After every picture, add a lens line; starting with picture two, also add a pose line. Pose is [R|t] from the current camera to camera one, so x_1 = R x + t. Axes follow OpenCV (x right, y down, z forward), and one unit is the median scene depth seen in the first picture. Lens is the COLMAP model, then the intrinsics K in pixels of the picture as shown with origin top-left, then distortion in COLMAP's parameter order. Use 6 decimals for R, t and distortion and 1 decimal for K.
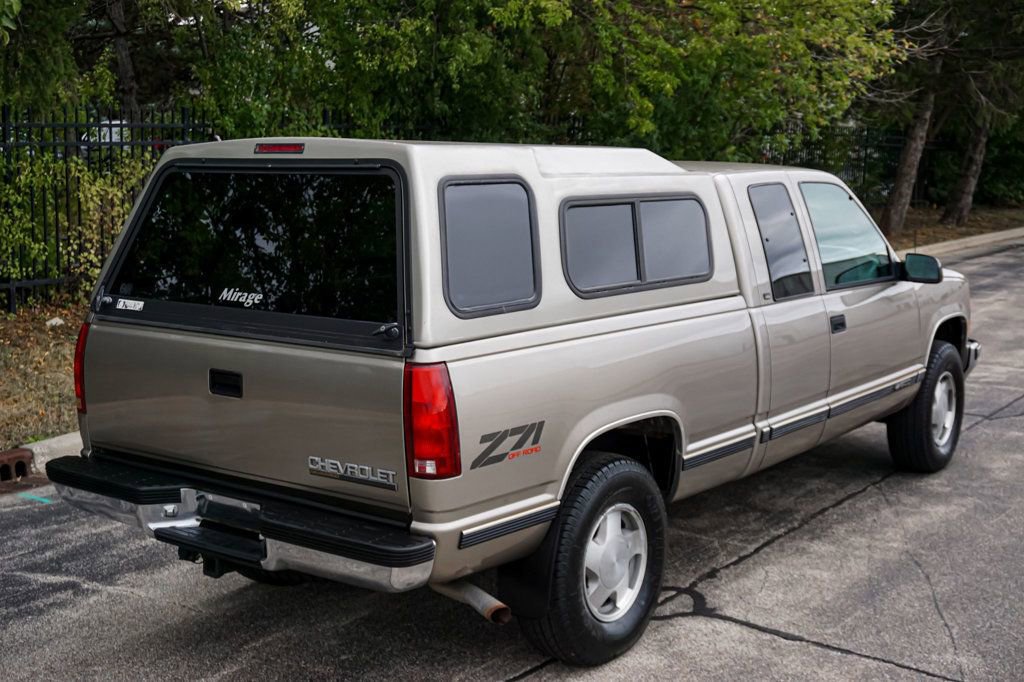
lens RADIAL K [[1301.3, 0, 512.0], [0, 1301.3, 341.0], [0, 0, 1]] dist [-0.005838, -0.023837]
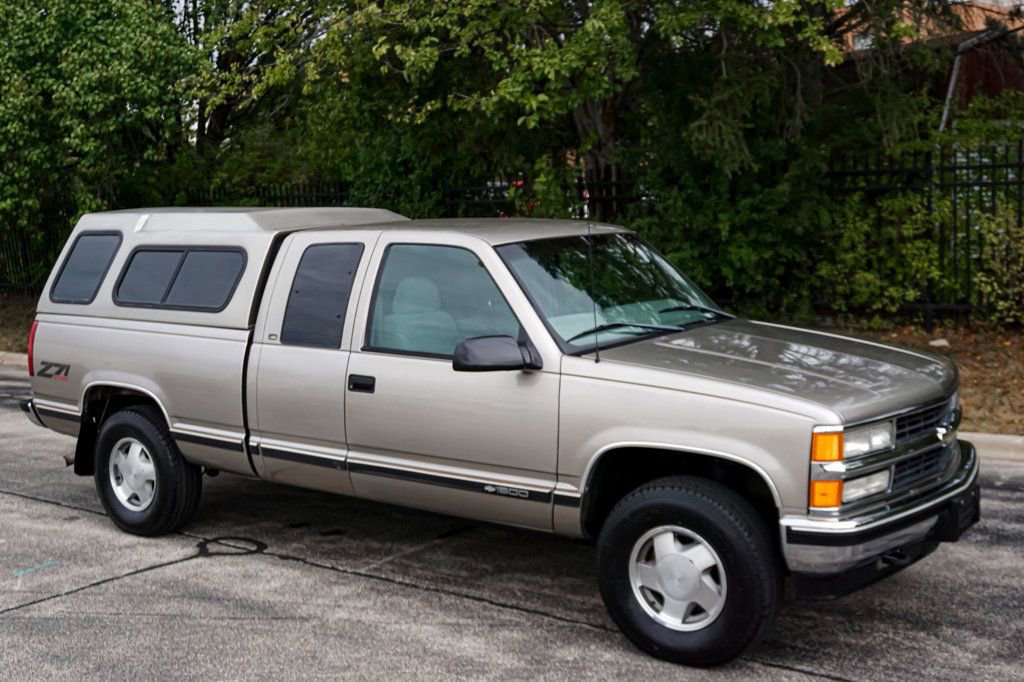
lens RADIAL K [[1165.6, 0, 512.0], [0, 1165.6, 341.0], [0, 0, 1]] dist [-0.006658, 0.005083]
pose [[0.021800, 0.127313, -0.991623, 1.457748], [-0.118494, 0.985197, 0.123883, -0.218684], [0.992715, 0.114801, 0.036563, 1.366977]]
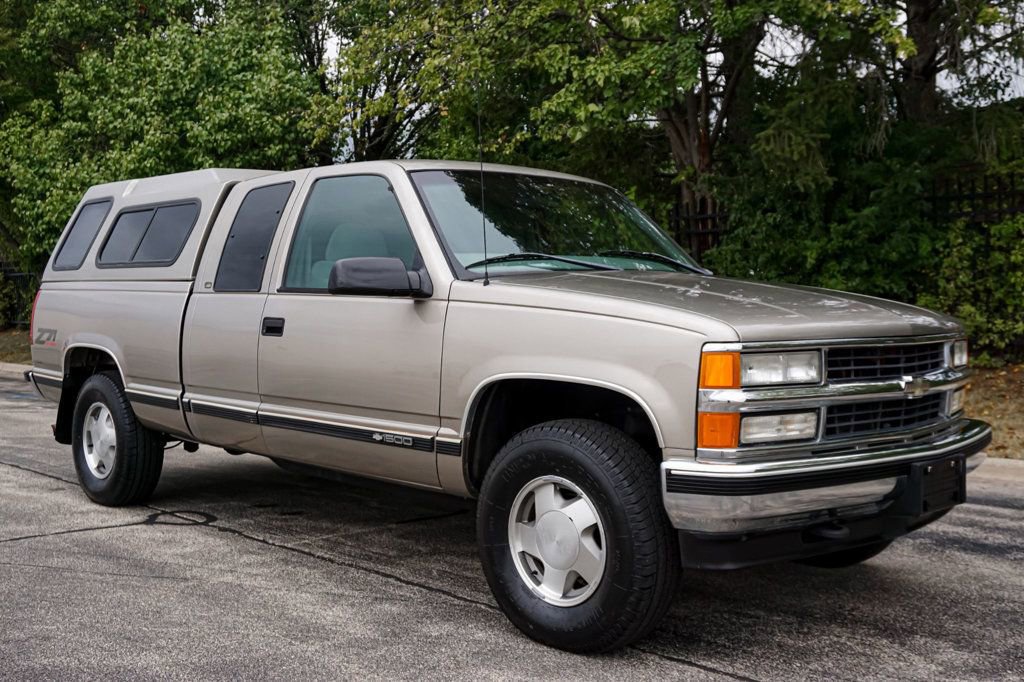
lens RADIAL K [[1092.2, 0, 512.0], [0, 1092.2, 341.0], [0, 0, 1]] dist [0.004386, -0.021854]
pose [[-0.153688, 0.047691, -0.986968, 1.256522], [-0.137353, 0.988107, 0.069134, -0.101577], [0.978526, 0.146188, -0.145310, 1.622152]]
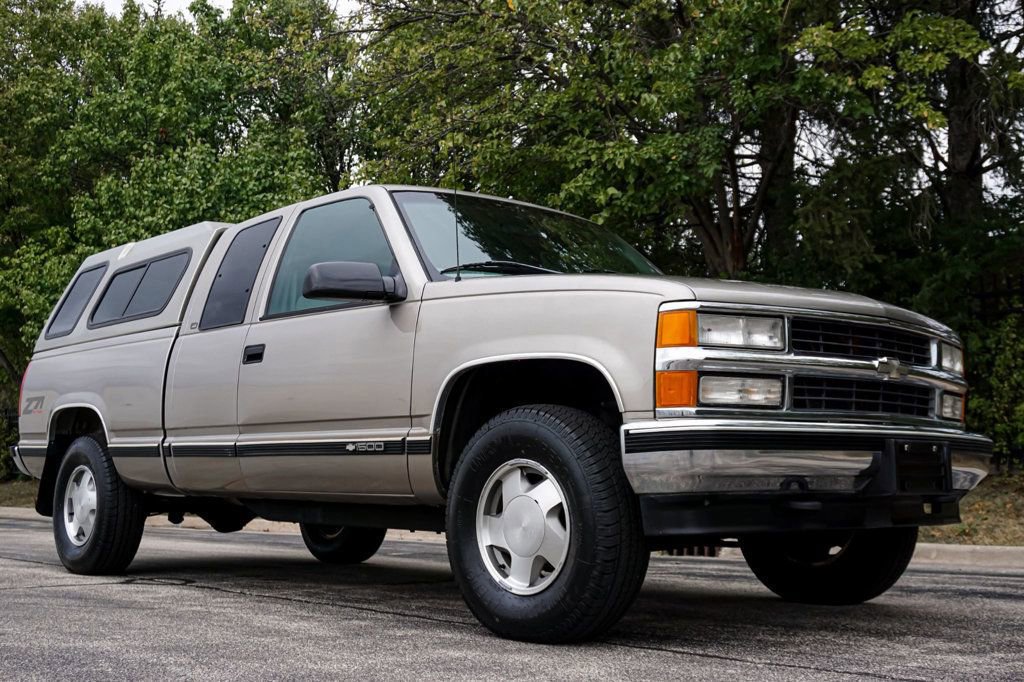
lens RADIAL K [[1203.4, 0, 515.0], [0, 1203.4, 357.7], [0, 0, 1]] dist [0.000698, 0.023510]
pose [[-0.194371, -0.088001, -0.976973, 1.310481], [-0.136789, 0.988668, -0.061840, 0.020766], [0.971344, 0.121619, -0.204205, 1.707915]]
